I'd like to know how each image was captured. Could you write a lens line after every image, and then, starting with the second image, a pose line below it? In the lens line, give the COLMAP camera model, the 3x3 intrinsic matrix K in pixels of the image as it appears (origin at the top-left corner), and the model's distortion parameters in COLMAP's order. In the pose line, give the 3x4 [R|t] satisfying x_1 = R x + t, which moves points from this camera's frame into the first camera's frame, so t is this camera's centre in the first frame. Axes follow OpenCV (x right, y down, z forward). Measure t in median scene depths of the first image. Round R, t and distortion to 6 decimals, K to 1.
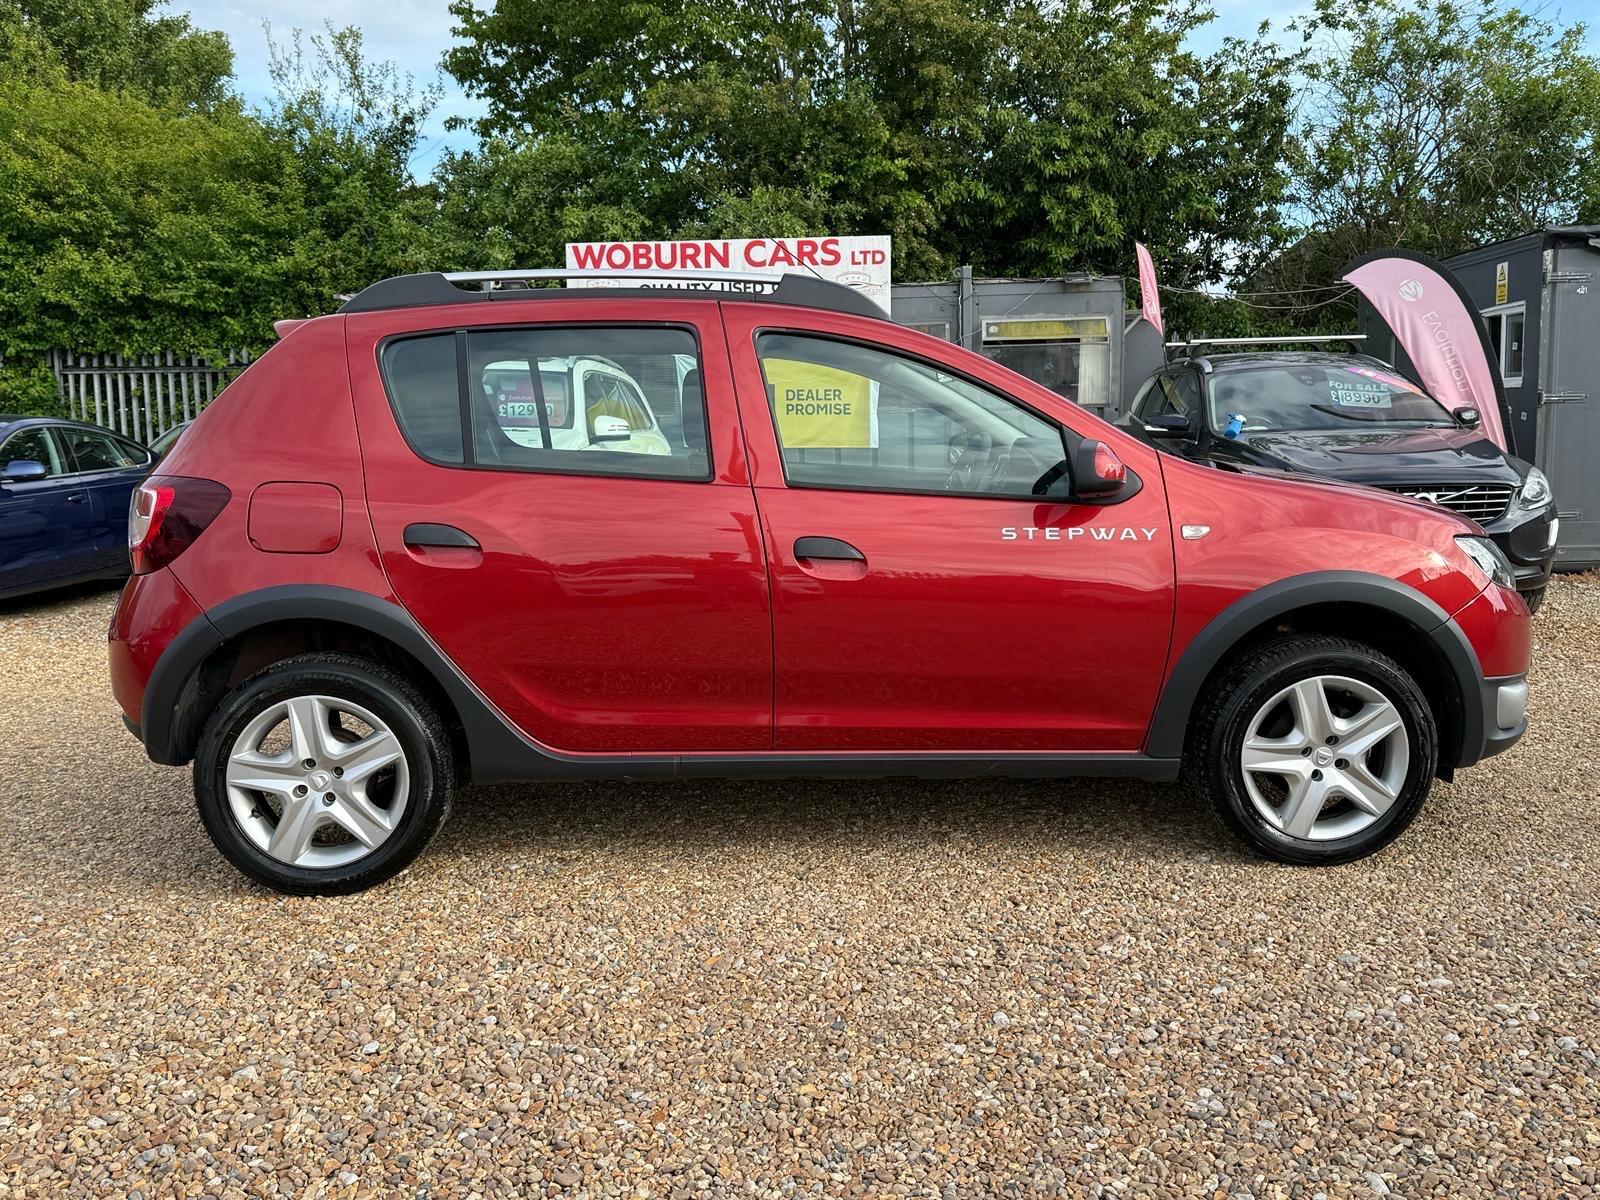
lens RADIAL K [[1377.1, 0, 801.4], [0, 1377.1, 613.2], [0, 0, 1]] dist [0.057715, -0.085497]
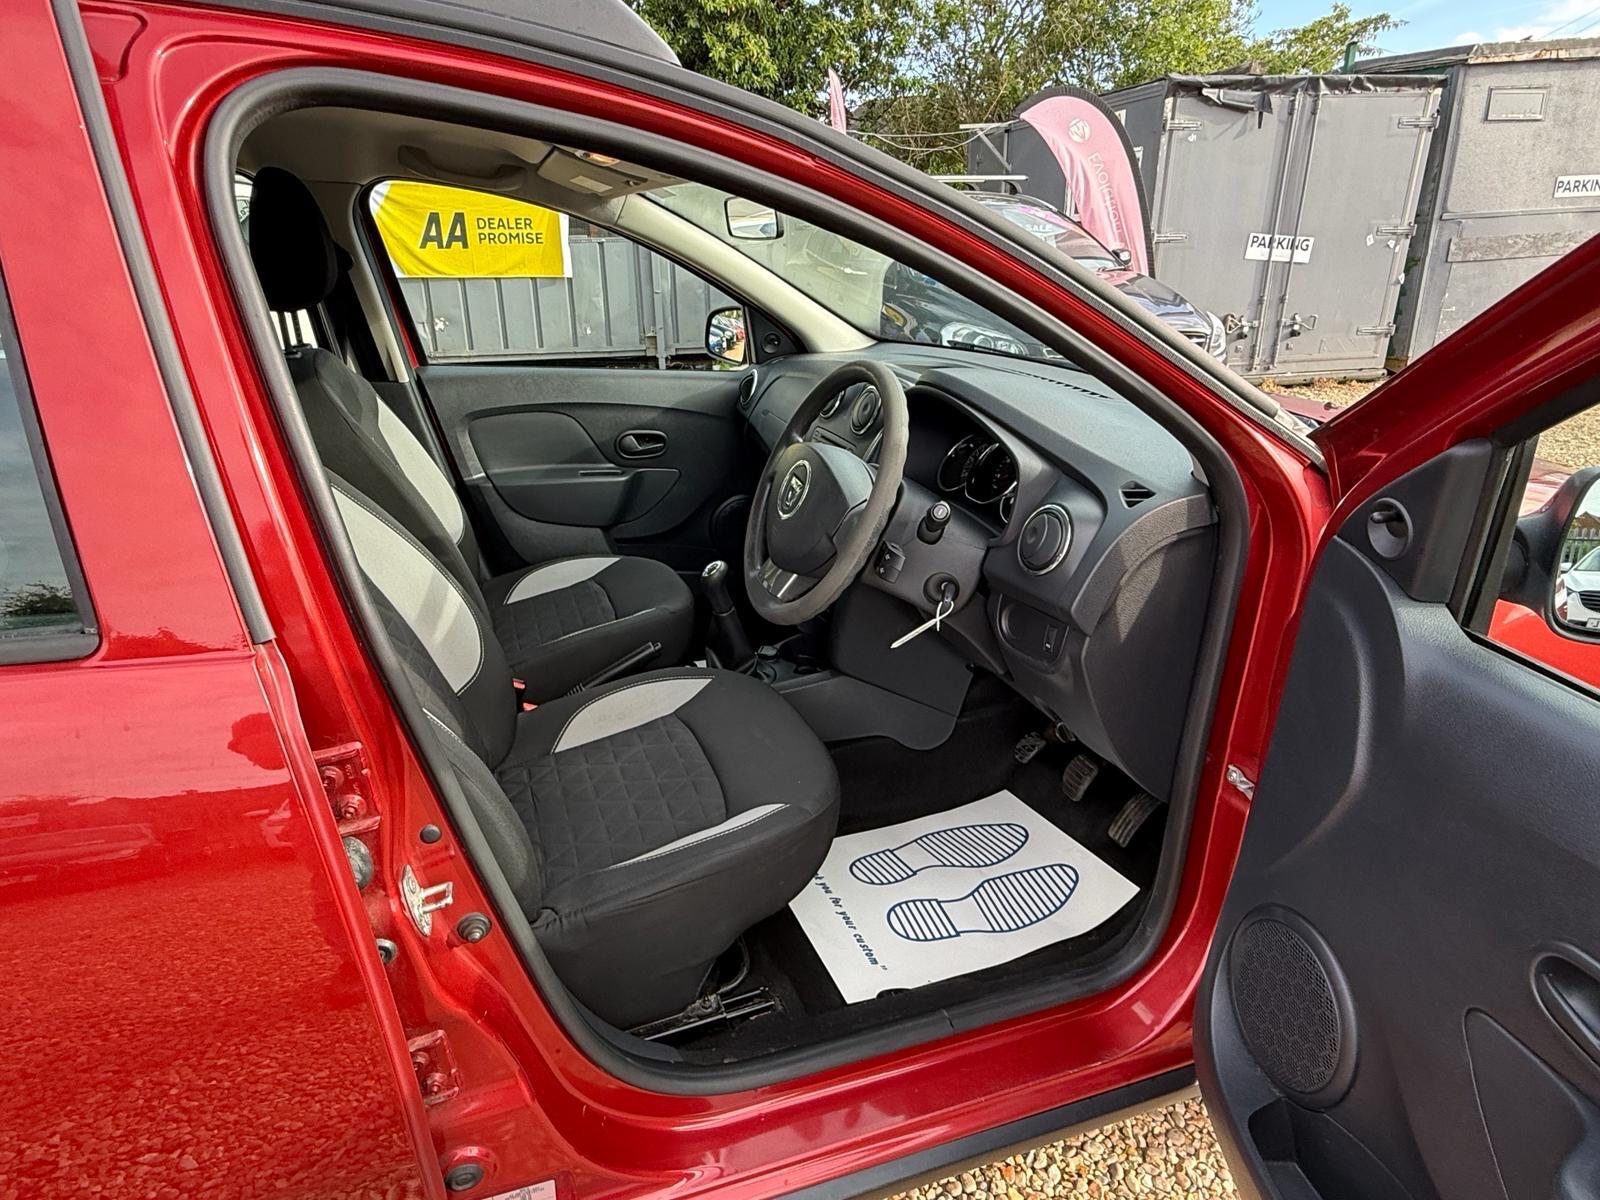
lens RADIAL K [[923.8, 0, 785.5], [0, 923.8, 593.7], [0, 0, 1]] dist [-0.003112, -0.000445]
pose [[0.962463, -0.092519, 0.255159, 0.009223], [0.031731, 0.972017, 0.232758, -0.042189], [-0.269553, -0.215925, 0.938466, 0.227329]]
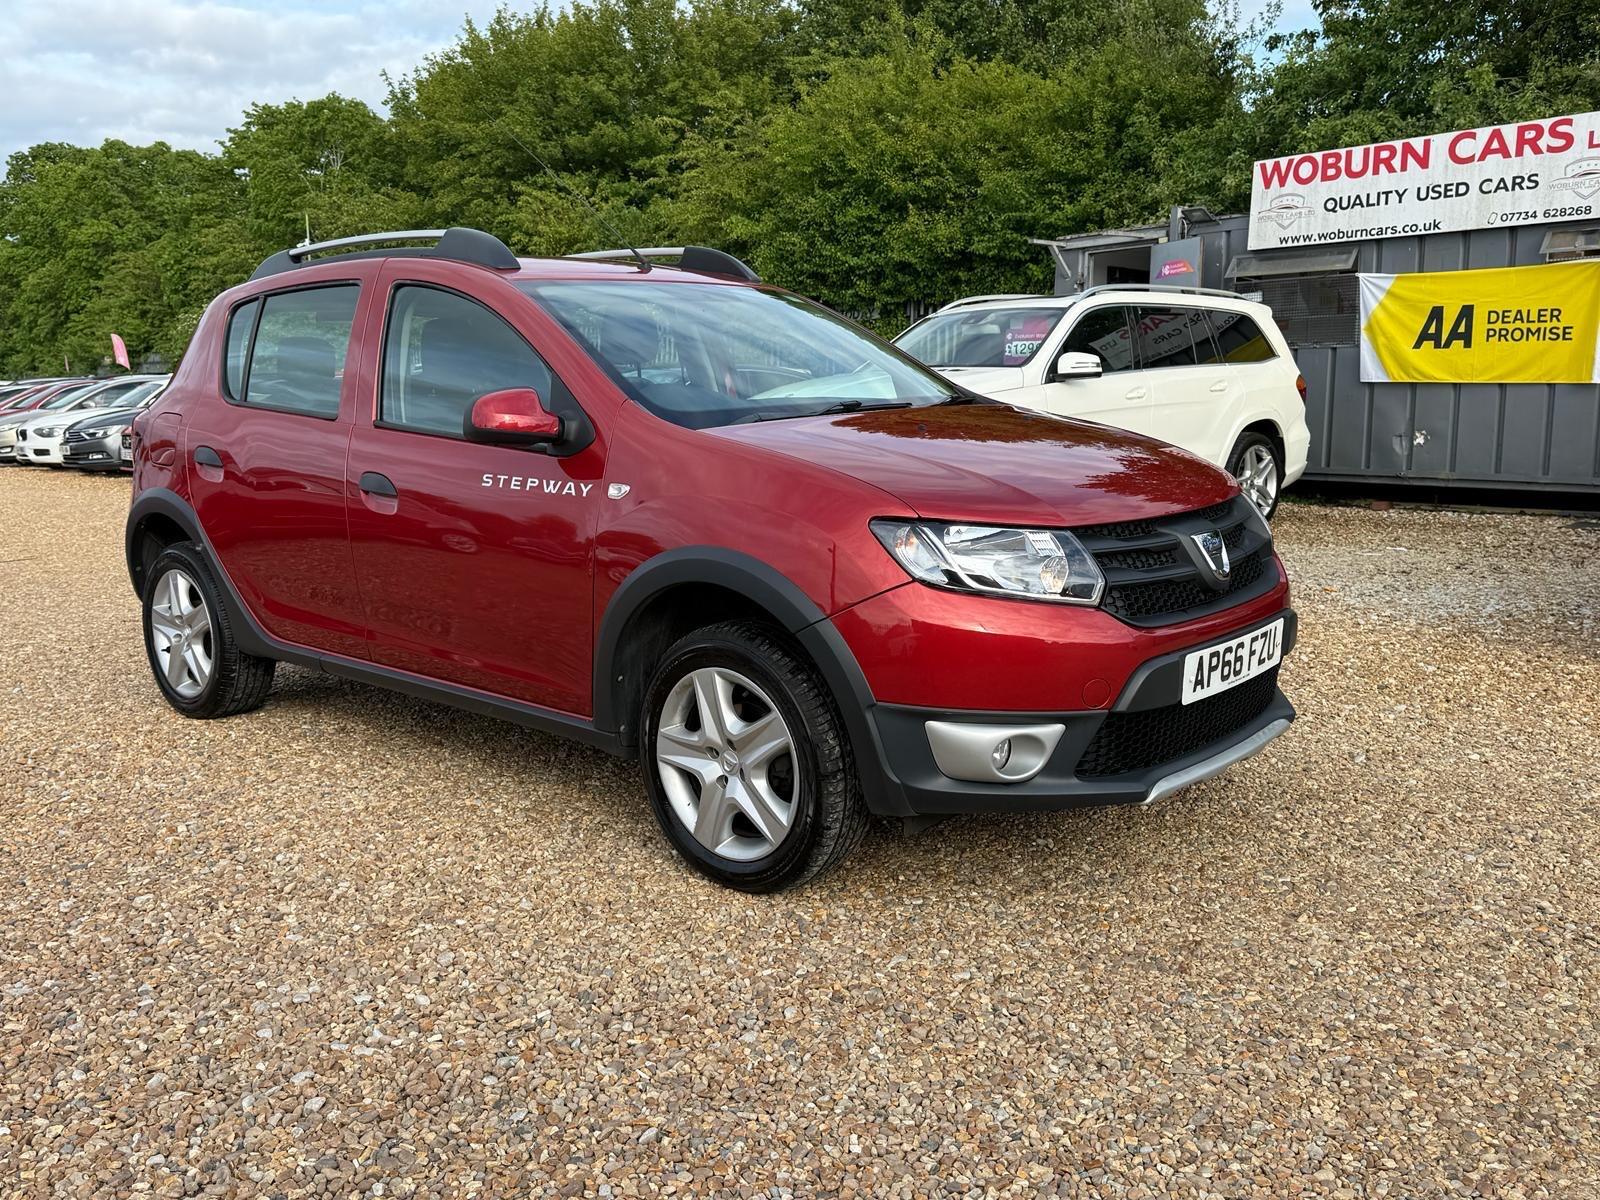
lens RADIAL K [[1377.1, 0, 792.0], [0, 1377.1, 588.2], [0, 0, 1]] dist [0.057715, -0.085497]
pose [[0.717707, 0.100888, -0.688998, 0.282714], [-0.079547, 0.994850, 0.062810, -0.017067], [0.691787, 0.009729, 0.722036, 0.118523]]
